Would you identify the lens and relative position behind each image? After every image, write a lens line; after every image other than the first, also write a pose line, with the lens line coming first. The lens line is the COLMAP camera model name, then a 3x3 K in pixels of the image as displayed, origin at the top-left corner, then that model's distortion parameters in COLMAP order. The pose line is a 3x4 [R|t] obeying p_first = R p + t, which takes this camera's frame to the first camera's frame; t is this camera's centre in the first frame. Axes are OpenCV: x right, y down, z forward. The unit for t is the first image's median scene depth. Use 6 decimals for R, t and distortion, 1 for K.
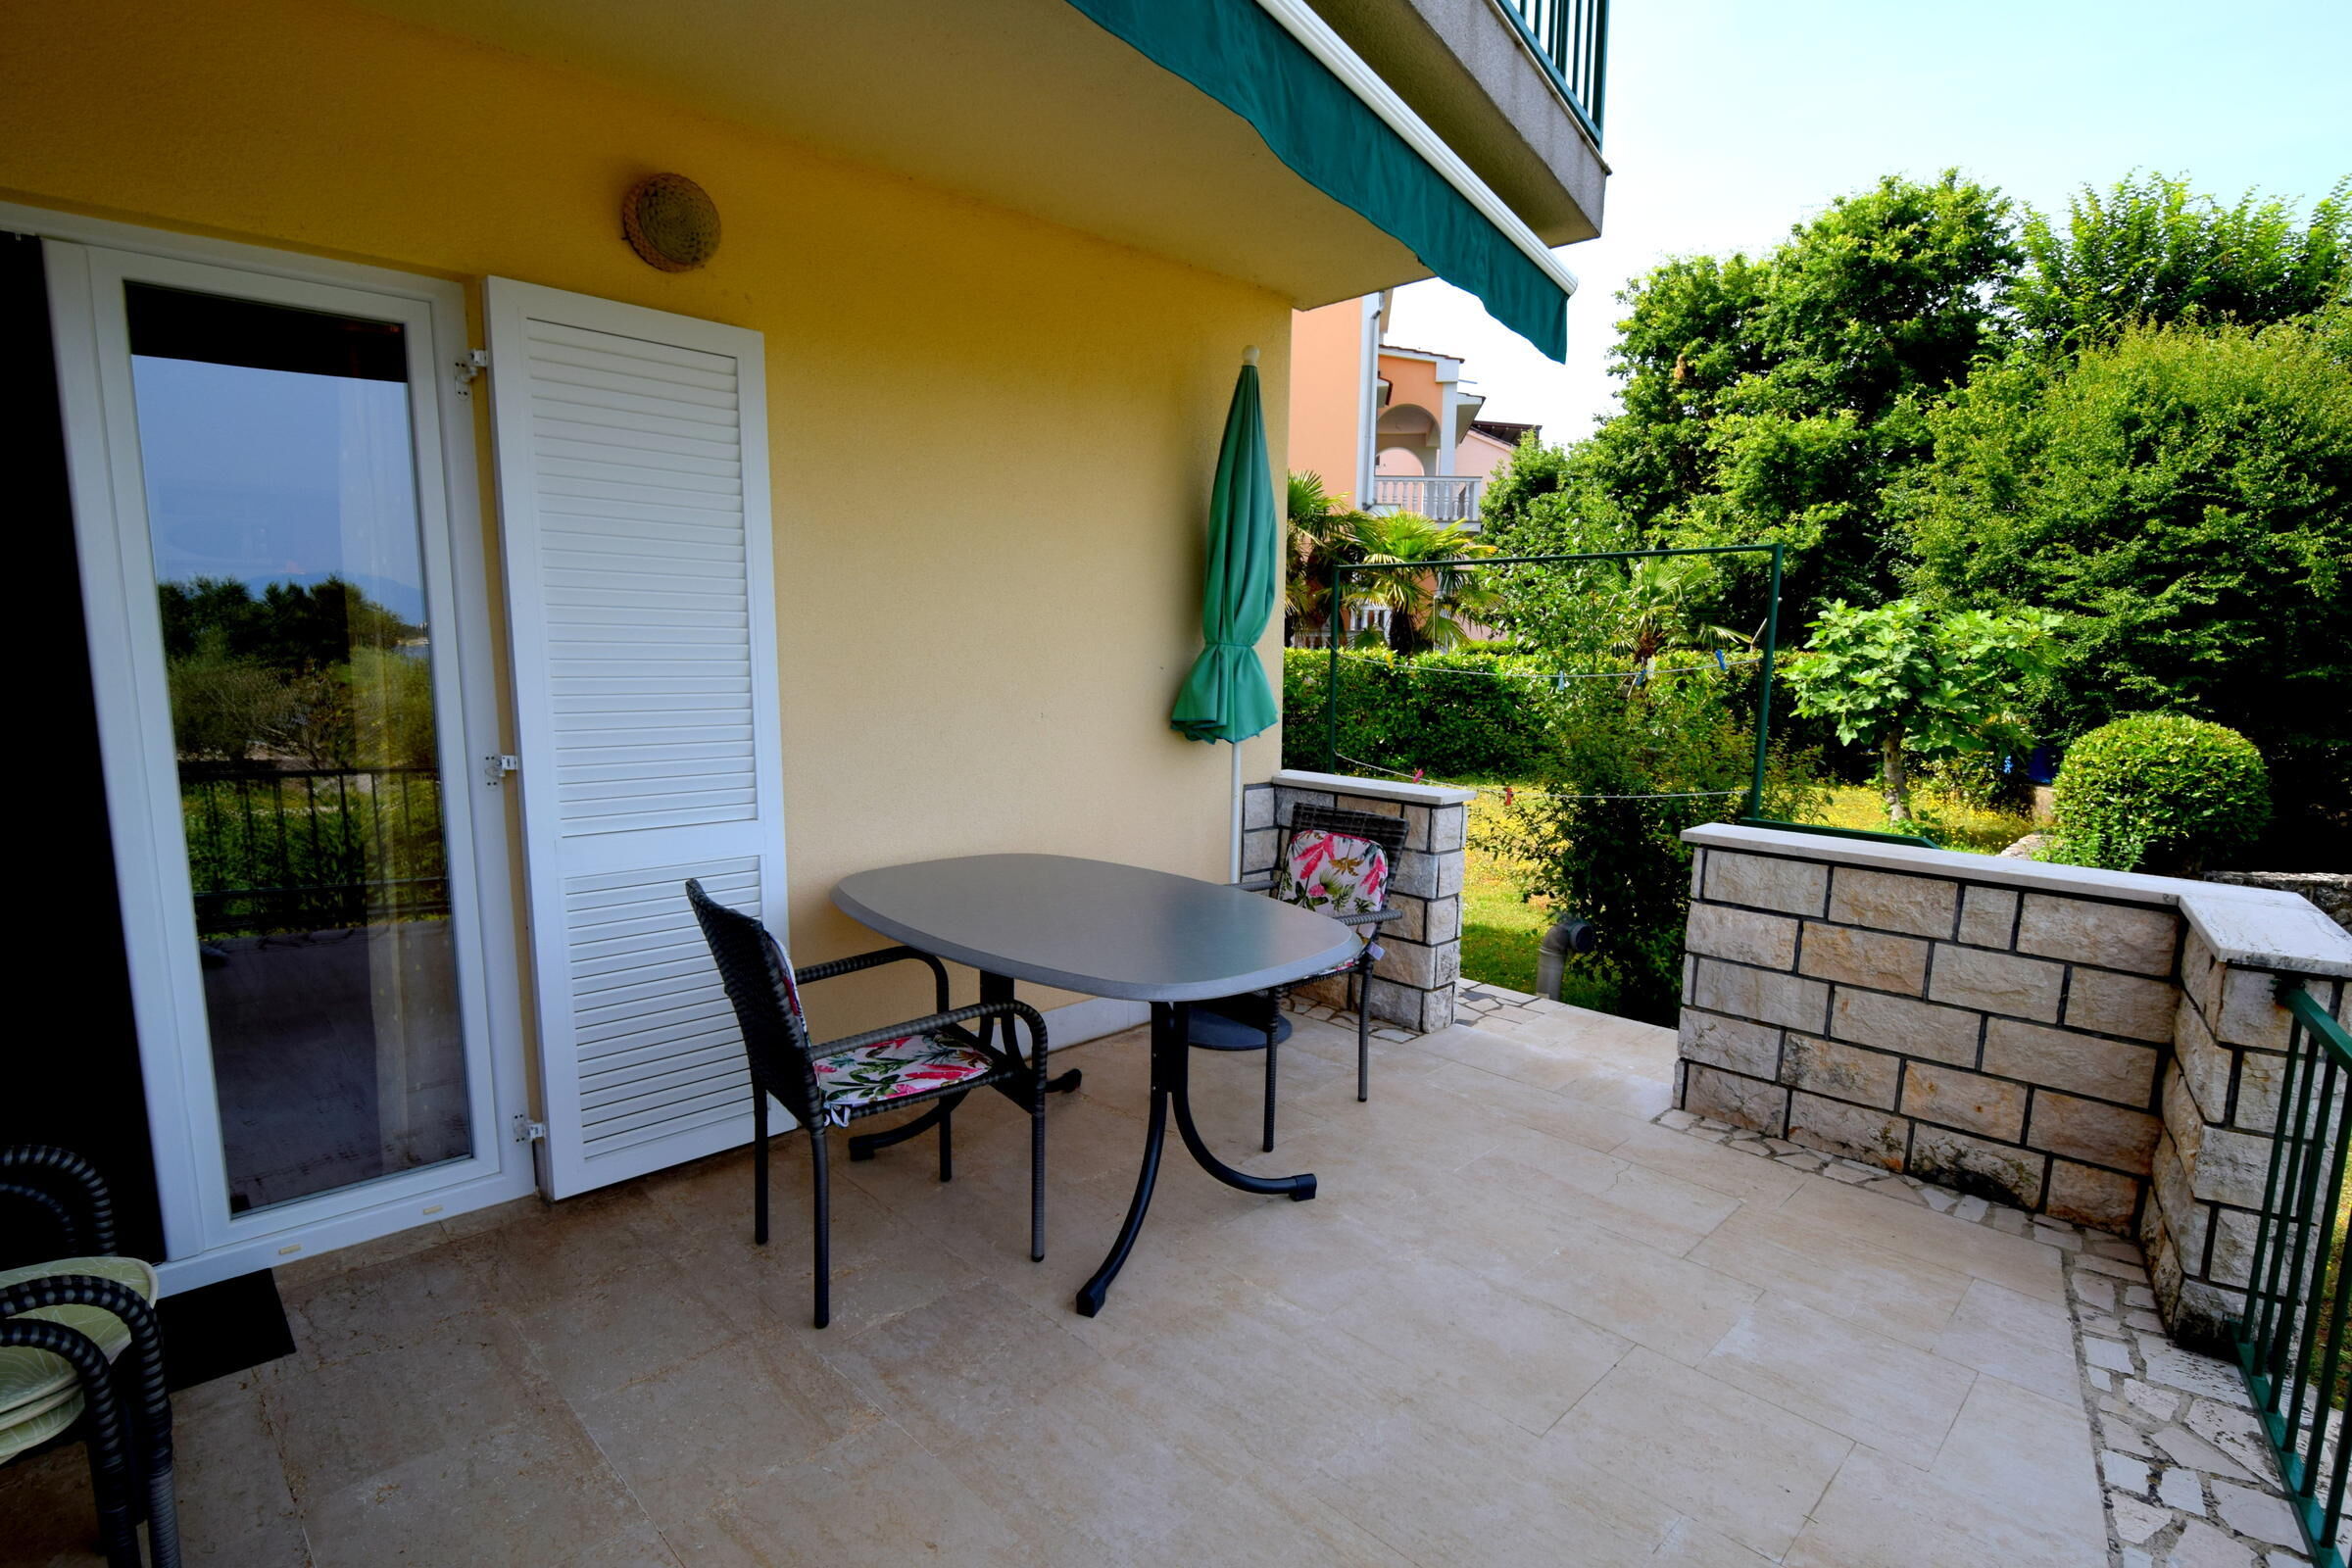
lens RADIAL K [[1161.4, 0, 1184.4], [0, 1161.4, 816.1], [0, 0, 1]] dist [0.002045, -0.014630]
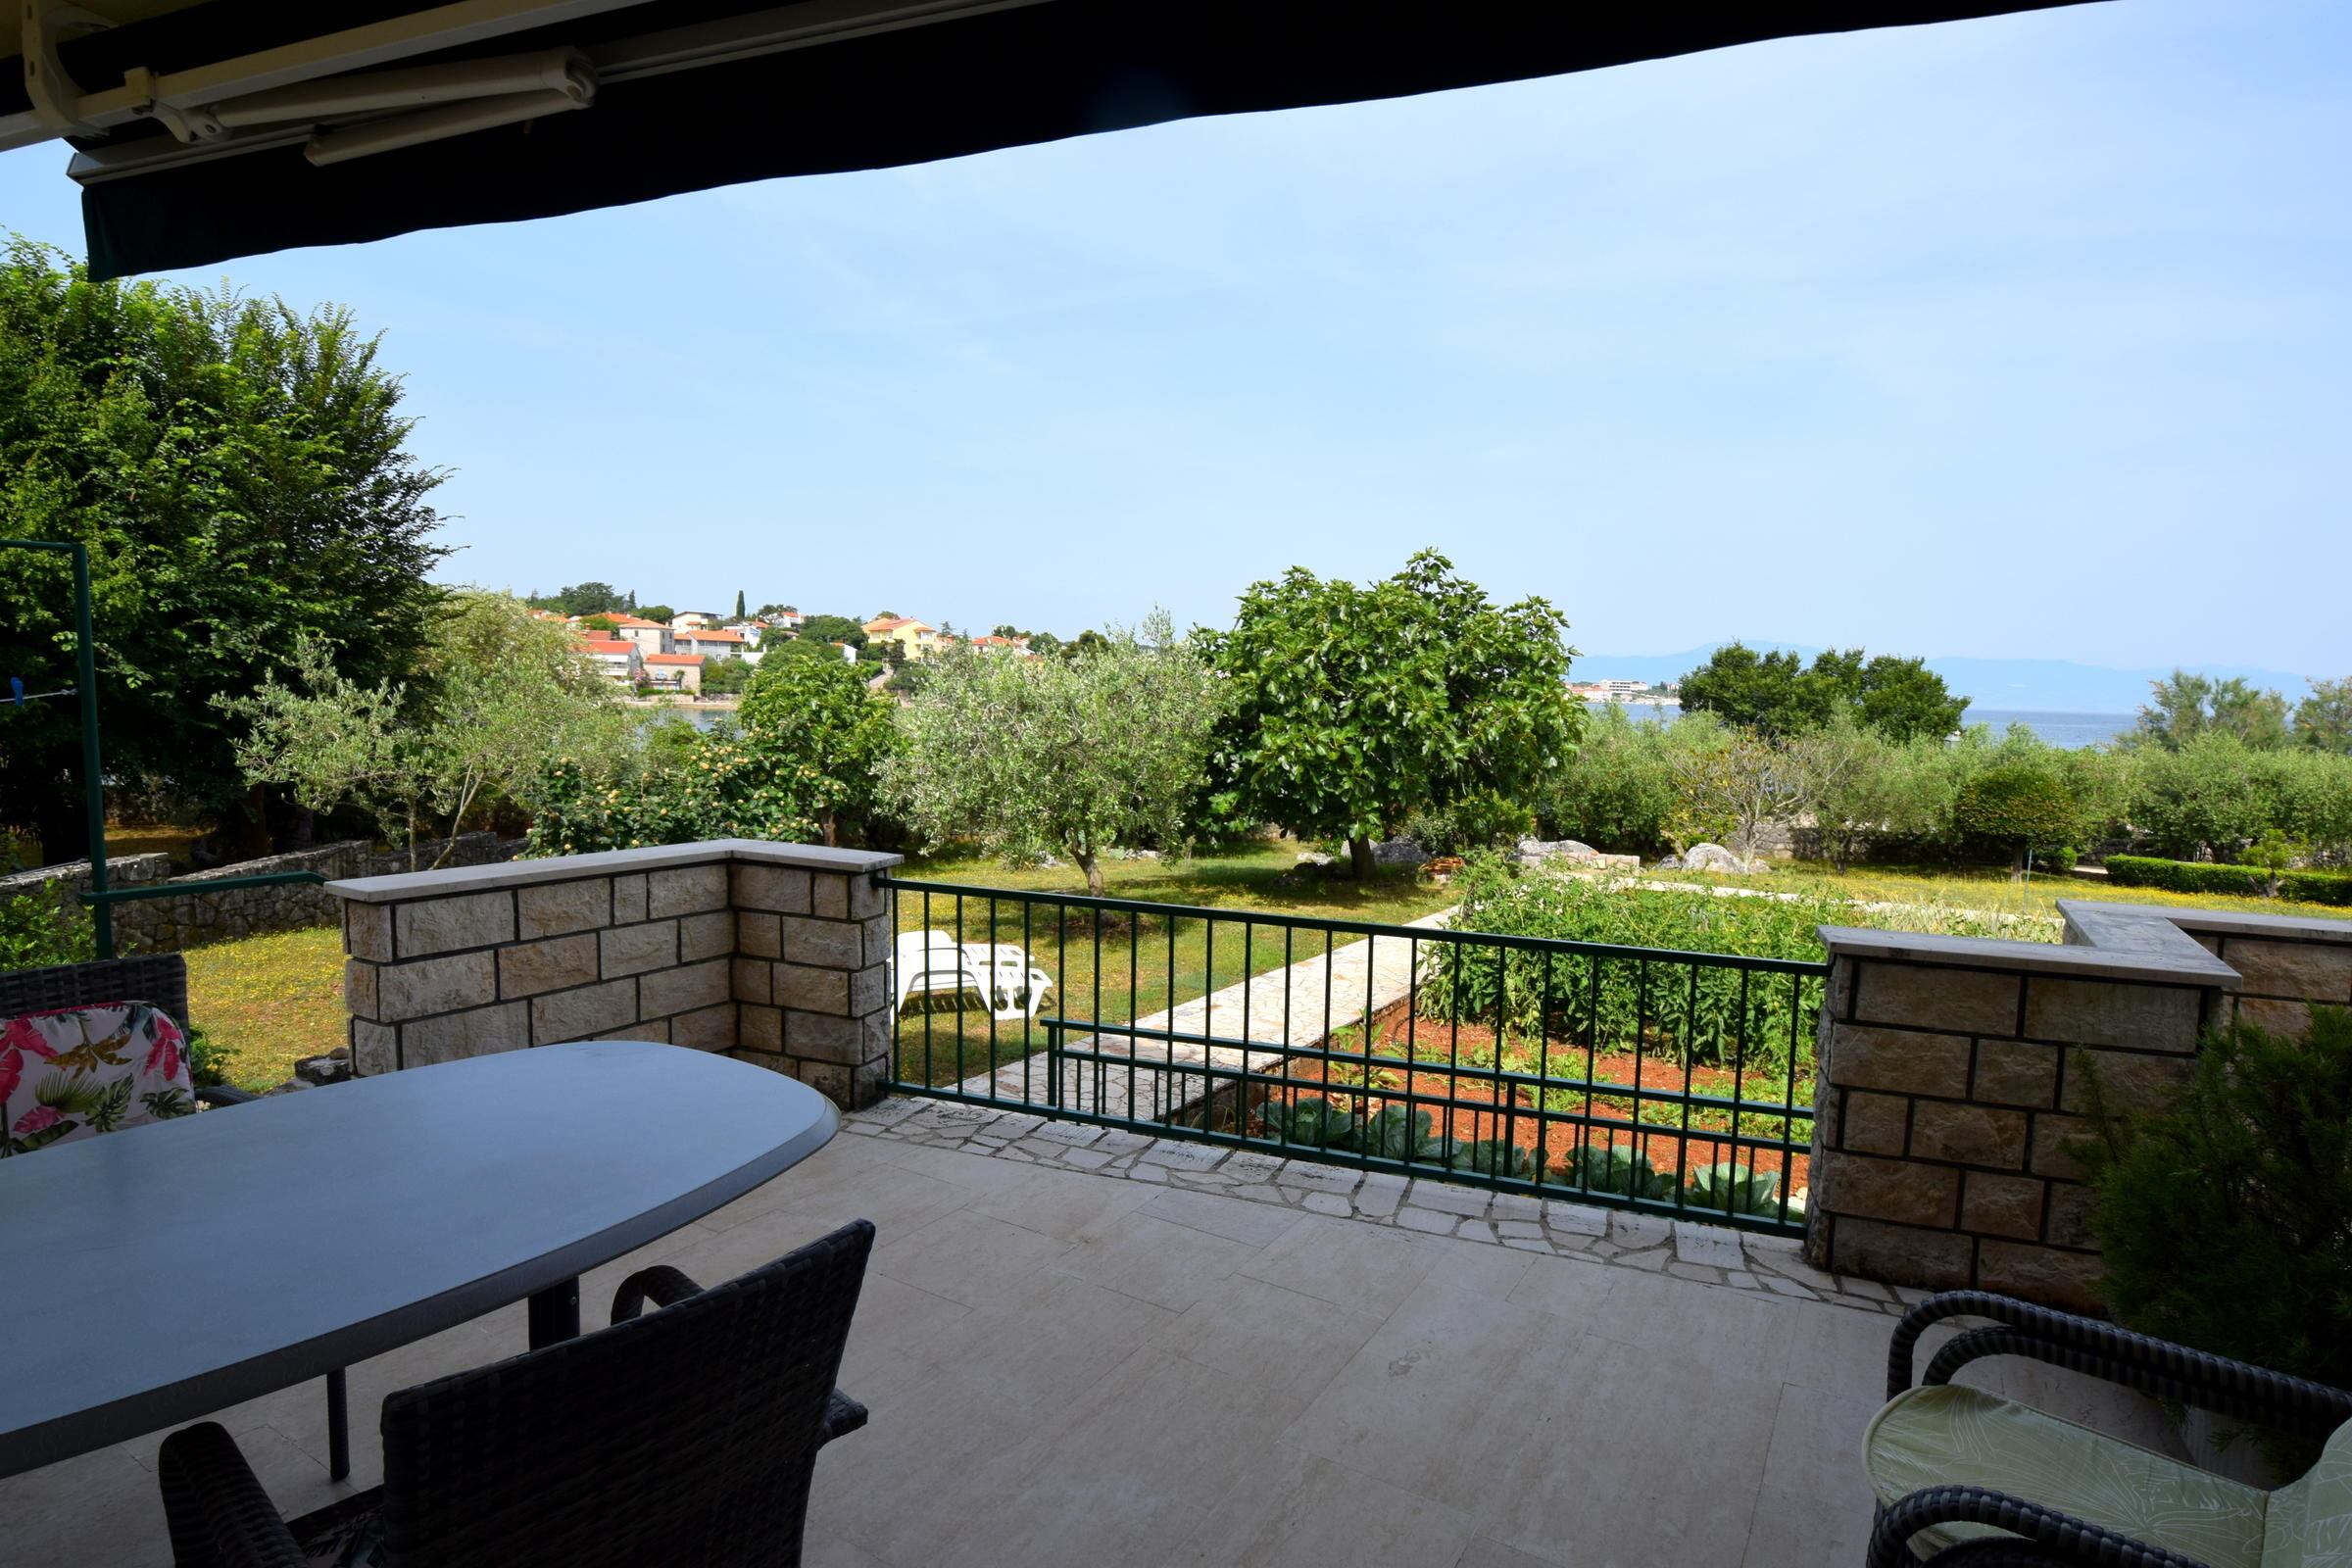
lens RADIAL K [[1161.4, 0, 1184.4], [0, 1161.4, 816.1], [0, 0, 1]] dist [0.002045, -0.014630]
pose [[-0.241104, -0.116624, 0.963467, -0.626336], [0.122368, 0.981177, 0.149390, -0.110821], [-0.962754, 0.153916, -0.222294, 0.667876]]
